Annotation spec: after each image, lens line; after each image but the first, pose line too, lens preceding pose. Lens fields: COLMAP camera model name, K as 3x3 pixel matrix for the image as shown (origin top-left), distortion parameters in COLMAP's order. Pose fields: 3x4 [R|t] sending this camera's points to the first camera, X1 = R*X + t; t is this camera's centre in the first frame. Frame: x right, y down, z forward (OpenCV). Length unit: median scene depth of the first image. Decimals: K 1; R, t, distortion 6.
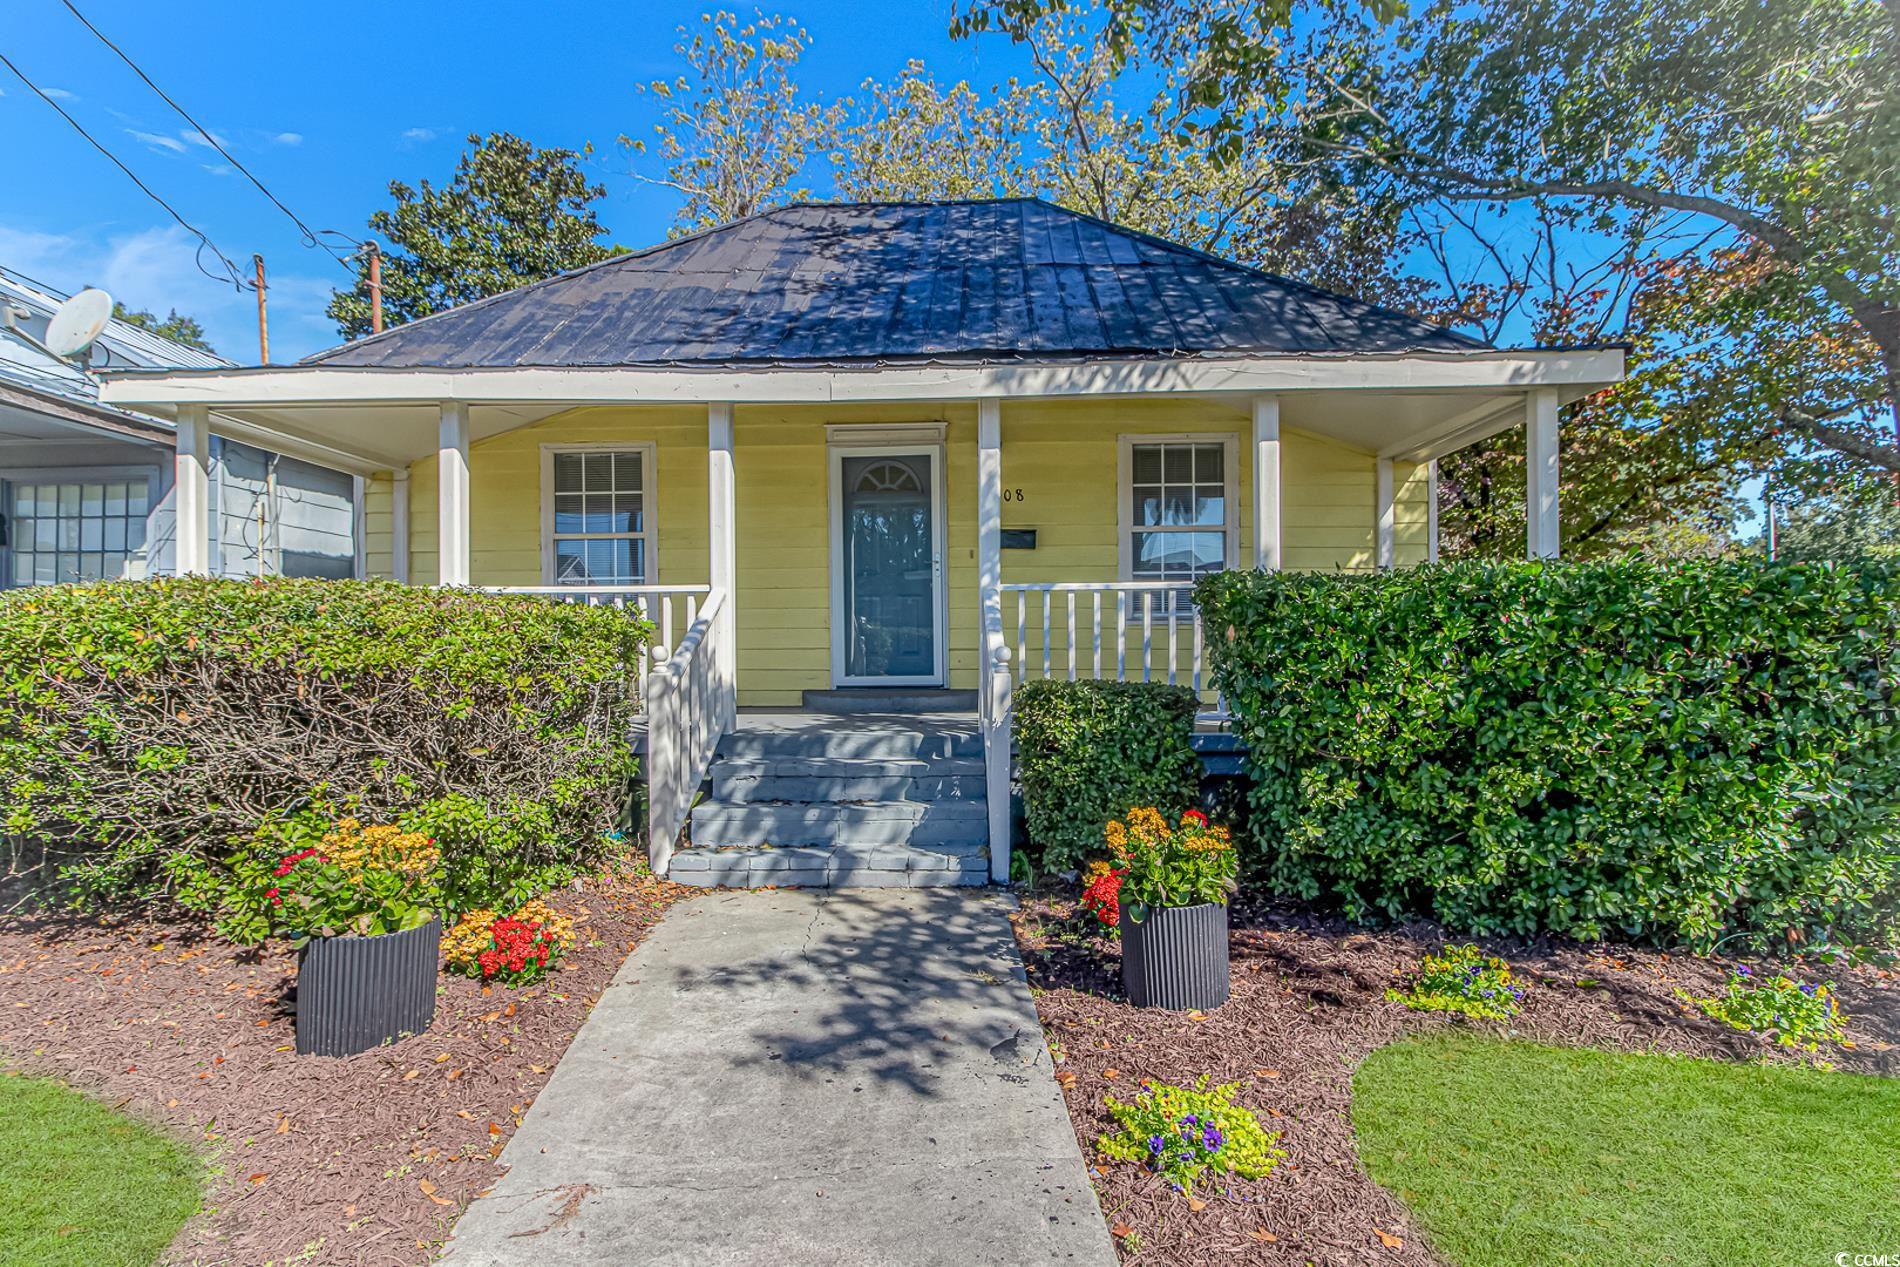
lens RADIAL K [[875.9, 0, 950.0], [0, 875.9, 633.5], [0, 0, 1]] dist [0.003332, -0.017529]
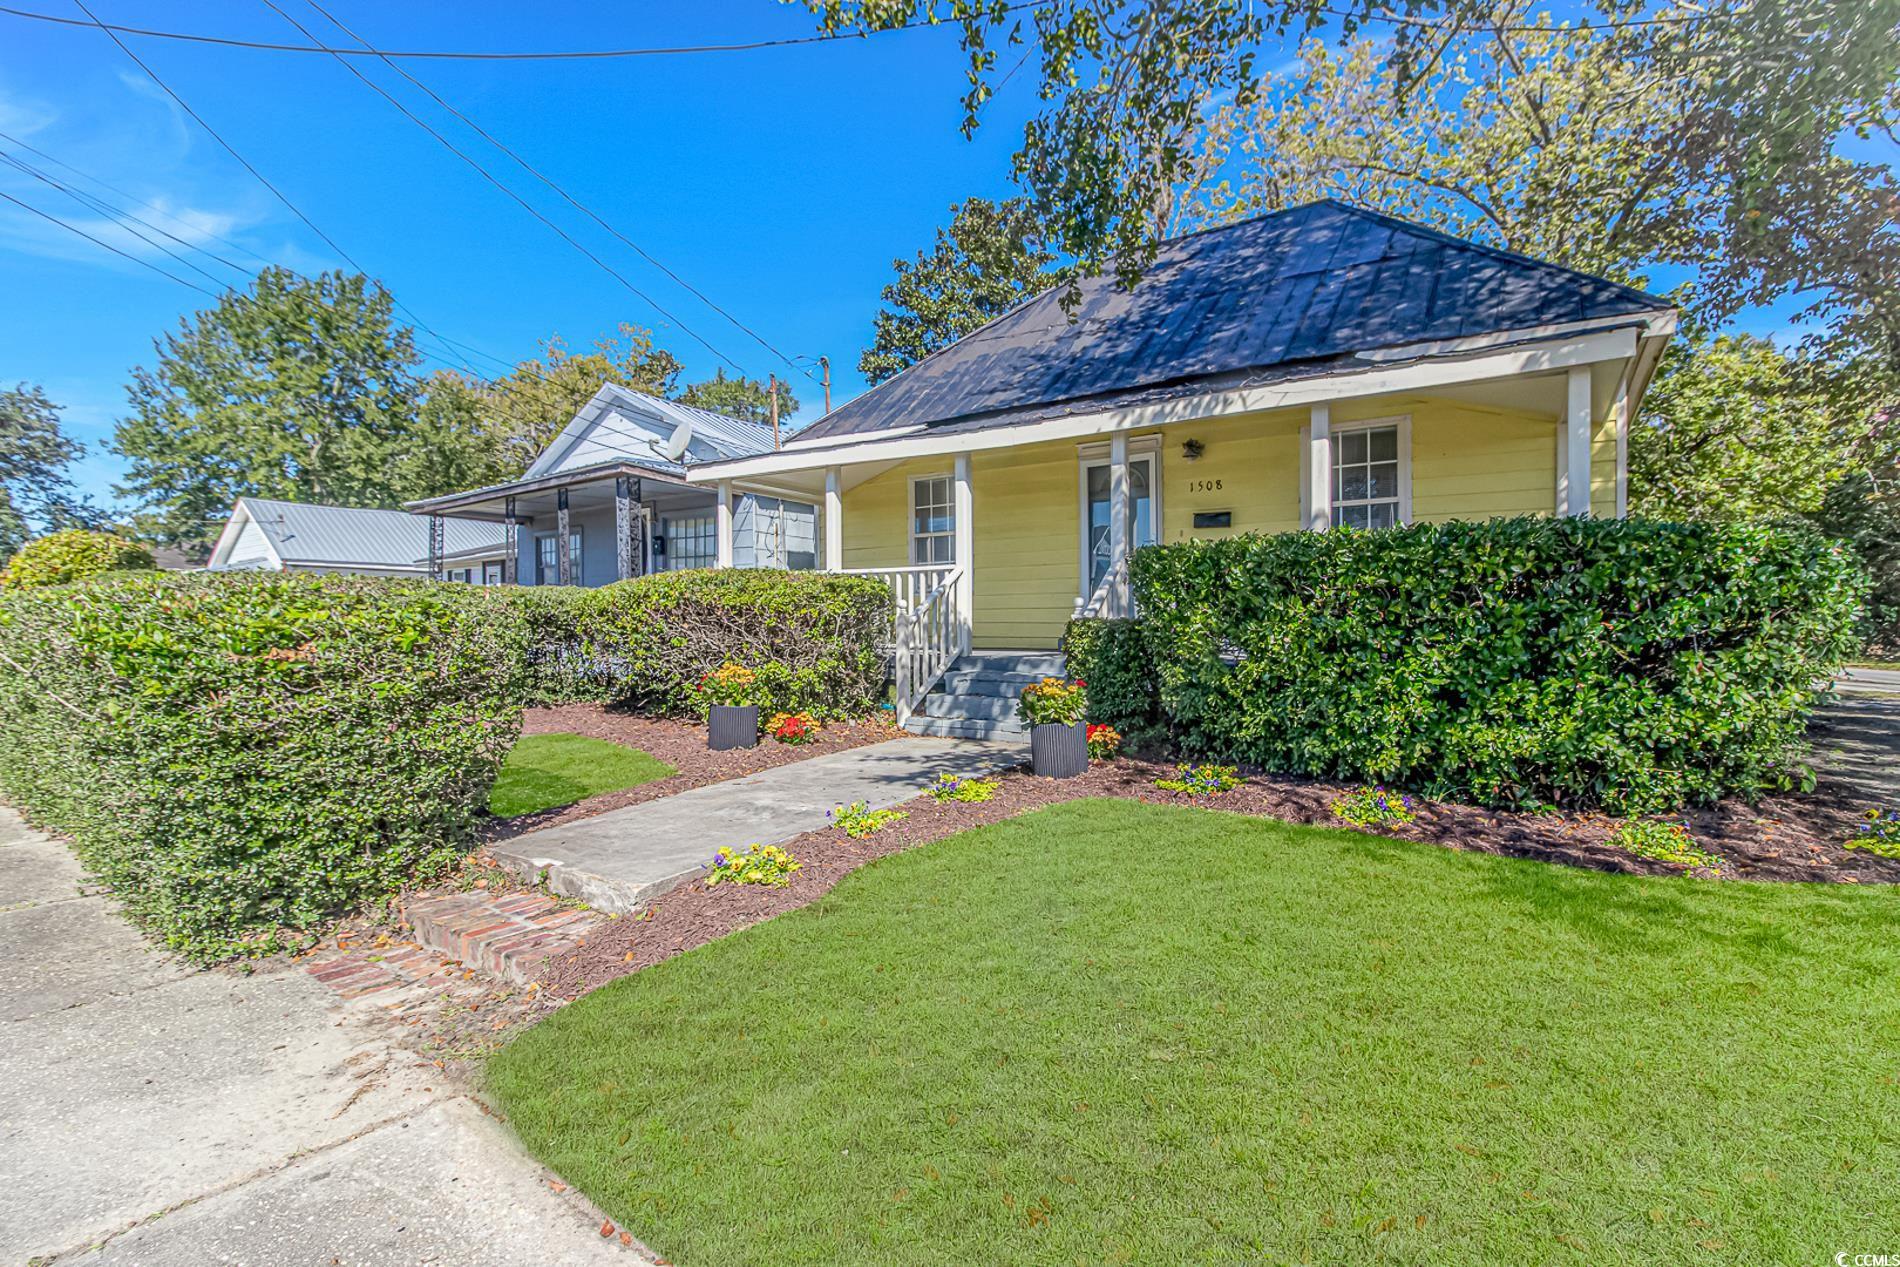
lens RADIAL K [[881.4, 0, 950.0], [0, 881.4, 633.5], [0, 0, 1]] dist [0.000380, 0.000018]
pose [[0.849877, 0.008296, -0.526916, 0.579041], [0.004838, 0.999711, 0.023543, 0.033745], [0.526959, -0.022558, 0.849591, -0.396278]]
